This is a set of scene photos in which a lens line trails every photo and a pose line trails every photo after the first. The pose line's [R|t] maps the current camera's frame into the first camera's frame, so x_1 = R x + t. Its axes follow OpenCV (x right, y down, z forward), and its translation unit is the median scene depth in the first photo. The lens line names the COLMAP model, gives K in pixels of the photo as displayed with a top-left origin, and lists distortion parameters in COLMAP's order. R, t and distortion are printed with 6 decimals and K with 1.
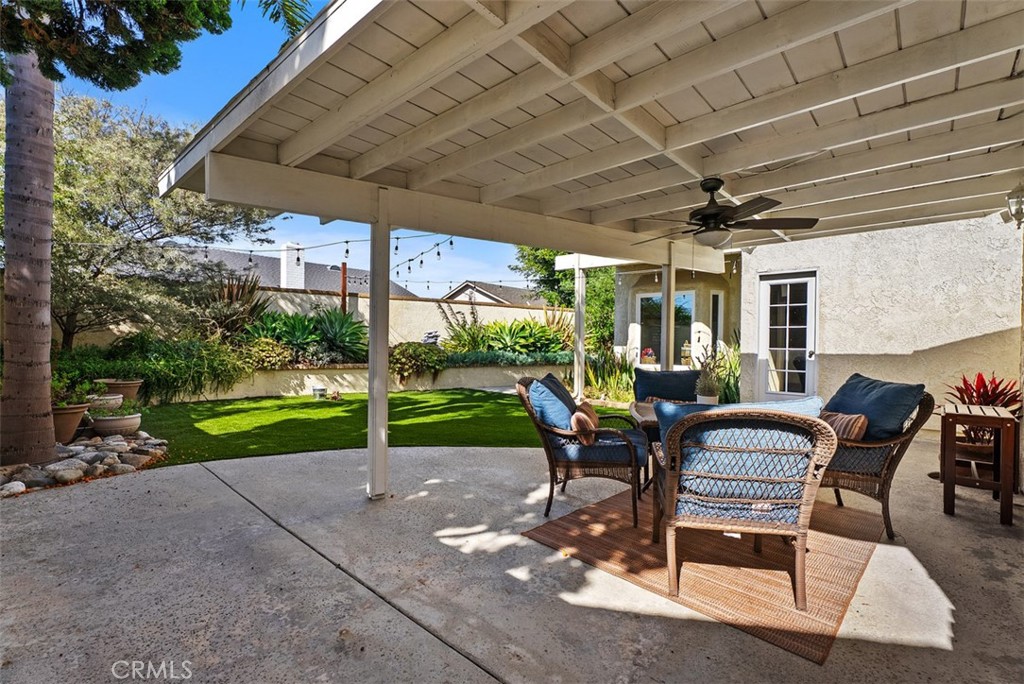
lens RADIAL K [[461.1, 0, 521.8], [0, 461.1, 340.3], [0, 0, 1]] dist [-0.000124, -0.000196]
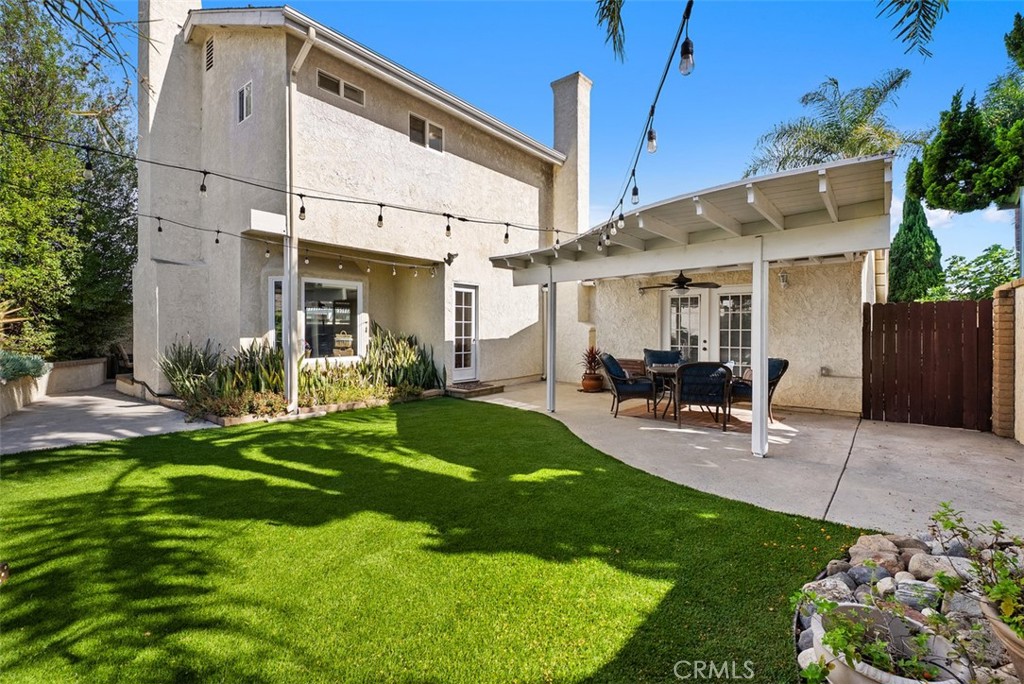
lens RADIAL K [[452.6, 0, 498.5], [0, 452.6, 326.4], [0, 0, 1]] dist [-0.011432, 0.000199]
pose [[-0.007326, -0.007006, 0.999949, -0.650135], [-0.010887, 0.999917, 0.006926, -0.019925], [-0.999914, -0.010835, -0.007401, 0.704297]]
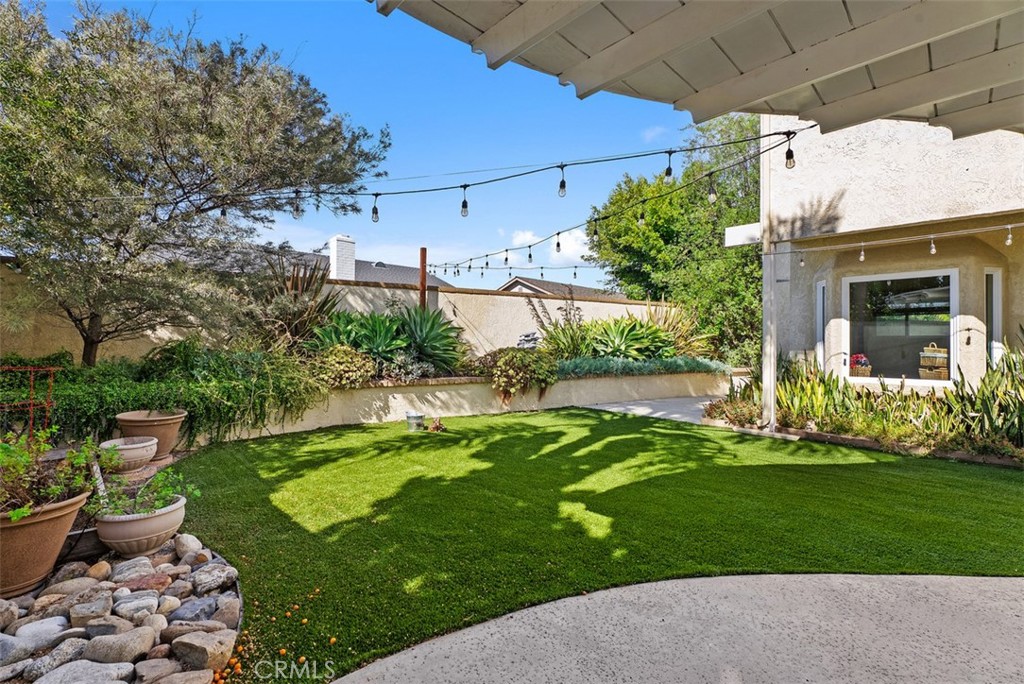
lens RADIAL K [[452.6, 0, 498.5], [0, 452.6, 326.4], [0, 0, 1]] dist [-0.011432, 0.000199]
pose [[0.996879, -0.013044, -0.077864, -0.247309], [0.010706, 0.999482, -0.030362, -0.010205], [0.078220, 0.029433, 0.996502, 0.296083]]
